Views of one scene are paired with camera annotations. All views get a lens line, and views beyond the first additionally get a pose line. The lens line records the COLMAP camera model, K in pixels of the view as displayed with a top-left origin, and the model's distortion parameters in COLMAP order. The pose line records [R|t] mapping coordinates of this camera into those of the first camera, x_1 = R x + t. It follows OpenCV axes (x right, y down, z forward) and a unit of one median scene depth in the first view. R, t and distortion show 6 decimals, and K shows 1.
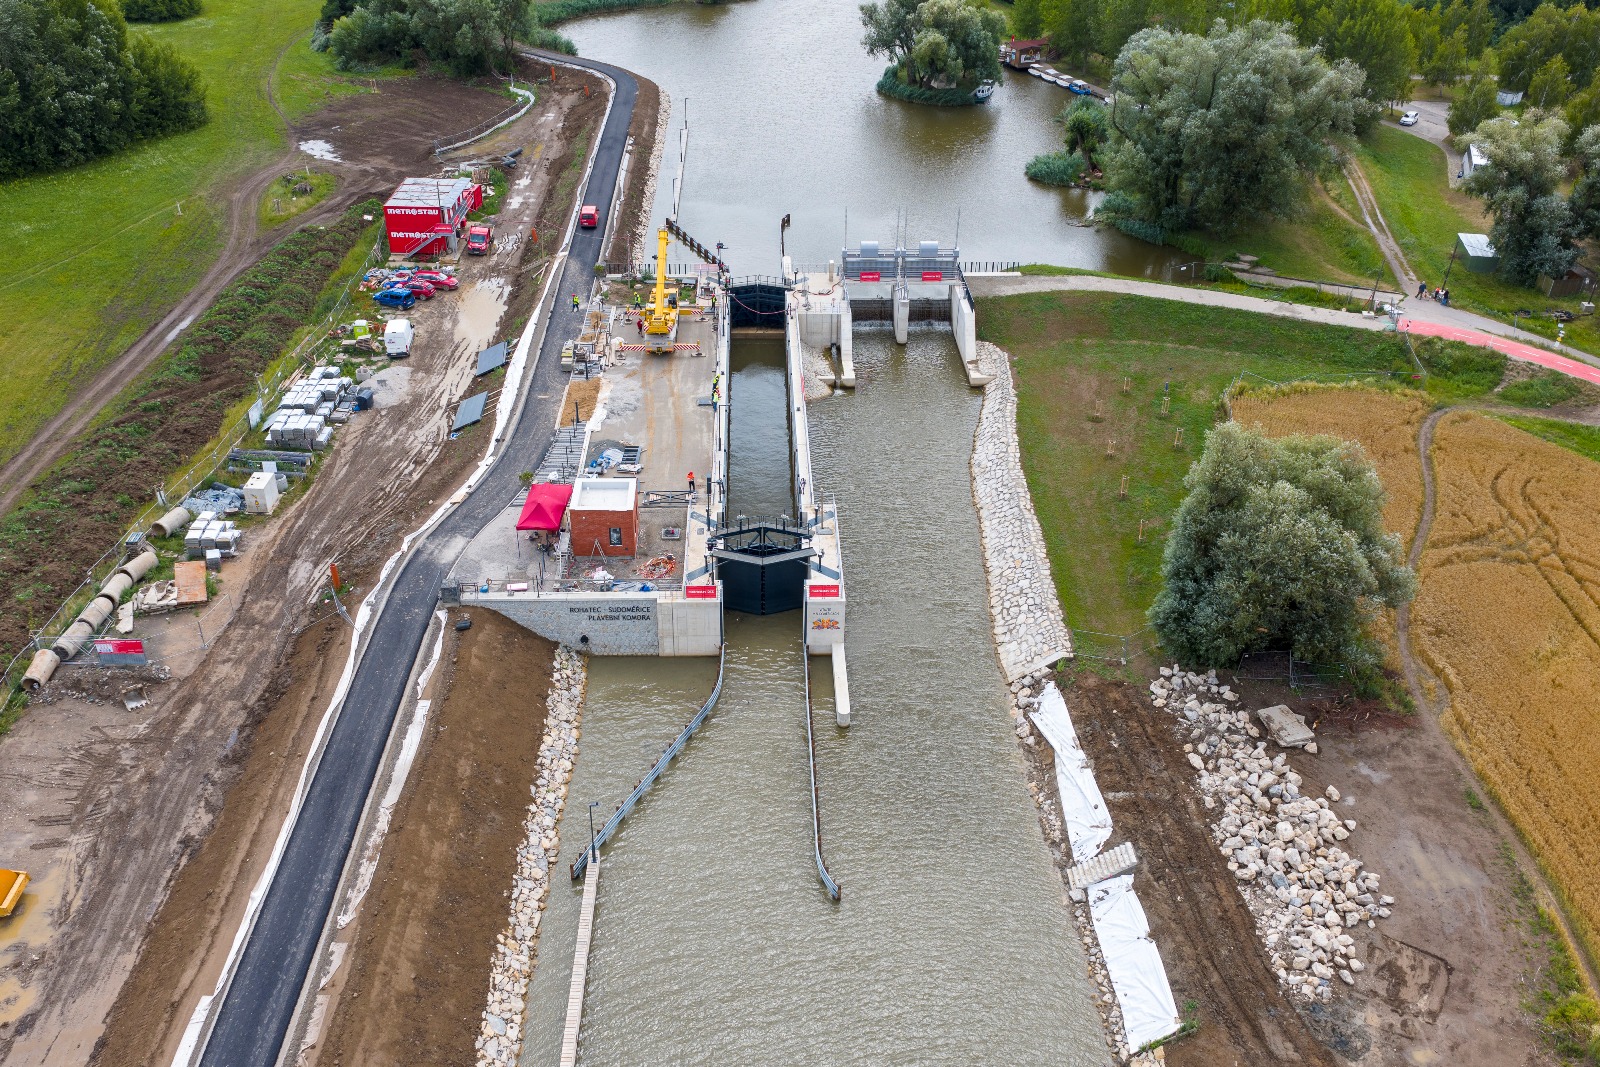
lens RADIAL K [[1347.5, 0, 800.0], [0, 1347.5, 533.5], [0, 0, 1]] dist [0.048775, -0.072851]
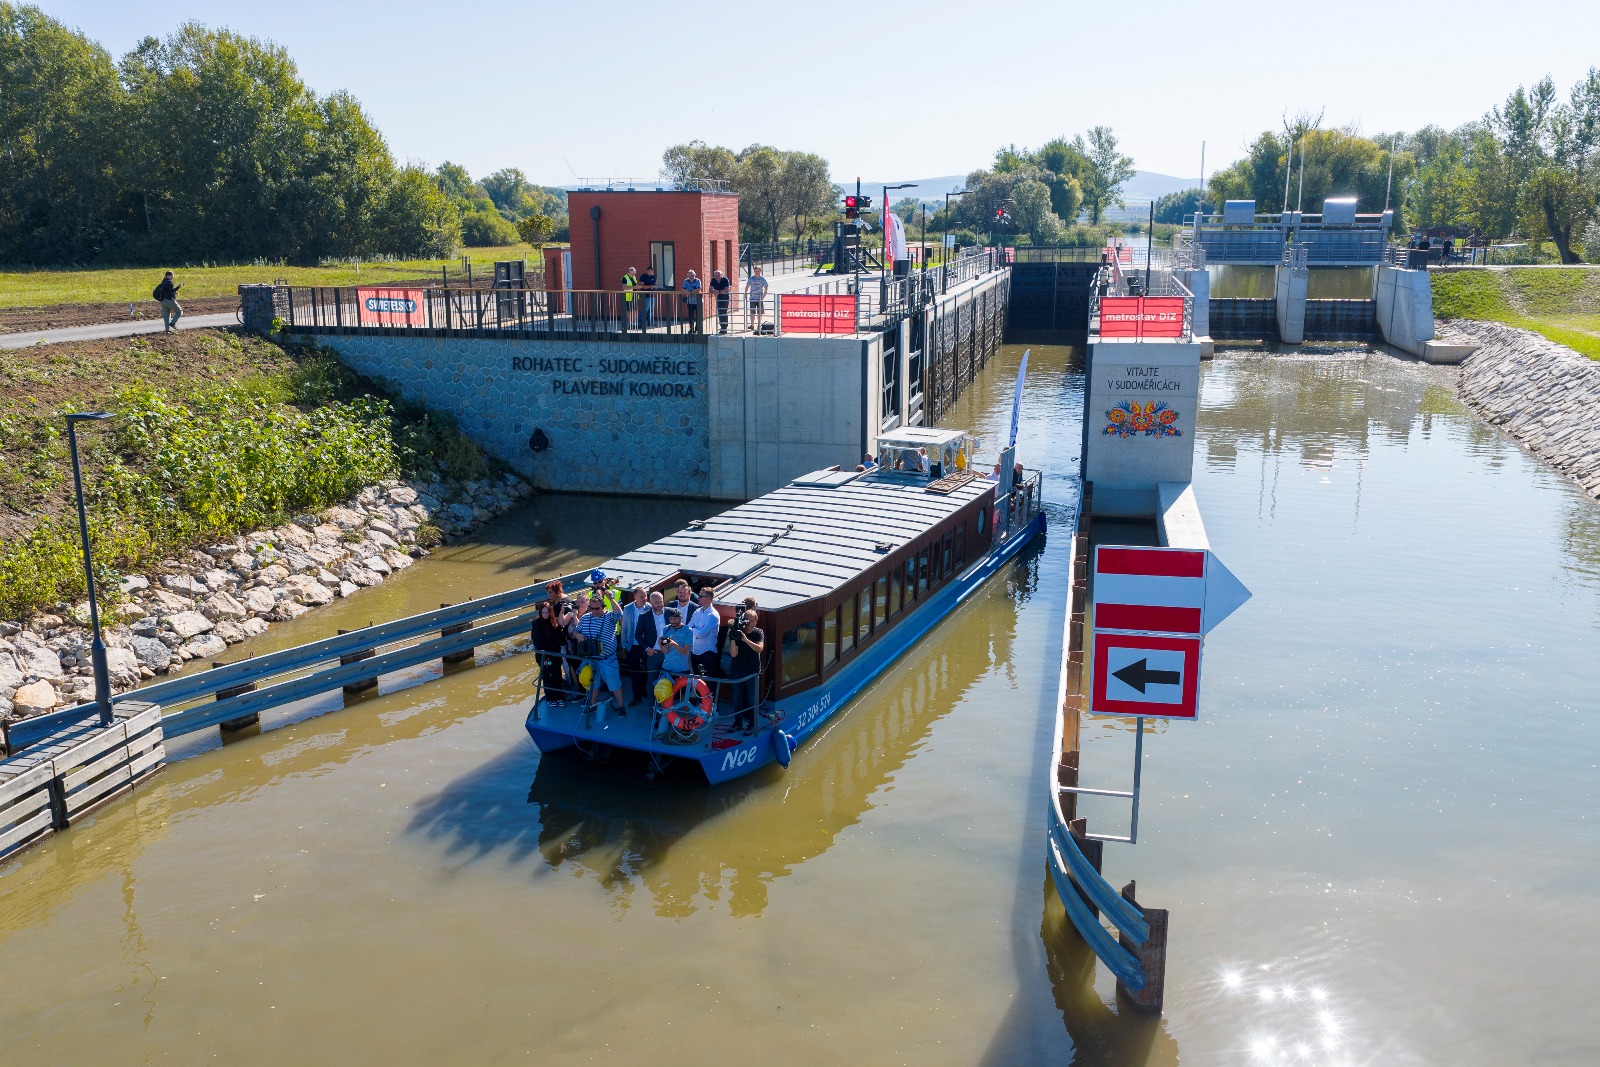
lens RADIAL K [[1306.7, 0, 800.0], [0, 1306.7, 533.5], [0, 0, 1]] dist [0.056509, -0.101630]
pose [[0.967017, 0.044417, -0.250810, 0.019884], [-0.123003, 0.943685, -0.307129, 0.218155], [0.223044, 0.327850, 0.918023, 0.655980]]
